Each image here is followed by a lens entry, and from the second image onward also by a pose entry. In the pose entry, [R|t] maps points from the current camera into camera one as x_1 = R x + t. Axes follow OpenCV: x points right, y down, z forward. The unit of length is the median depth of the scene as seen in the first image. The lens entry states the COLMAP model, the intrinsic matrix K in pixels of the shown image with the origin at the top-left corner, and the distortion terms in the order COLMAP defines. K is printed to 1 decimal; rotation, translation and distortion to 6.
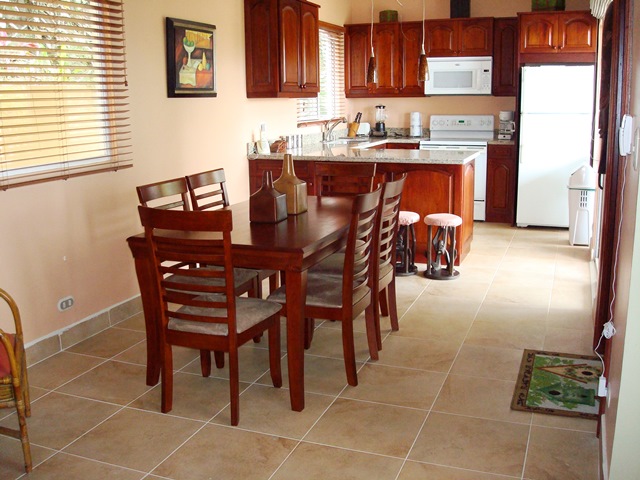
lens RADIAL K [[673.4, 0, 320.0], [0, 673.4, 240.0], [0, 0, 1]] dist [-0.109188, -0.016556]
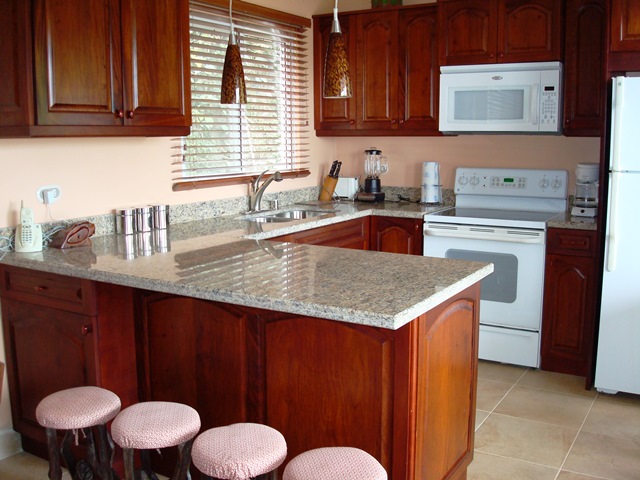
lens RADIAL K [[673.4, 0, 320.0], [0, 673.4, 240.0], [0, 0, 1]] dist [-0.109188, -0.016556]
pose [[0.984120, 0.037382, -0.173521, 0.161588], [-0.046439, 0.997747, -0.048428, -0.096531], [0.171320, 0.055717, 0.983639, 0.441374]]
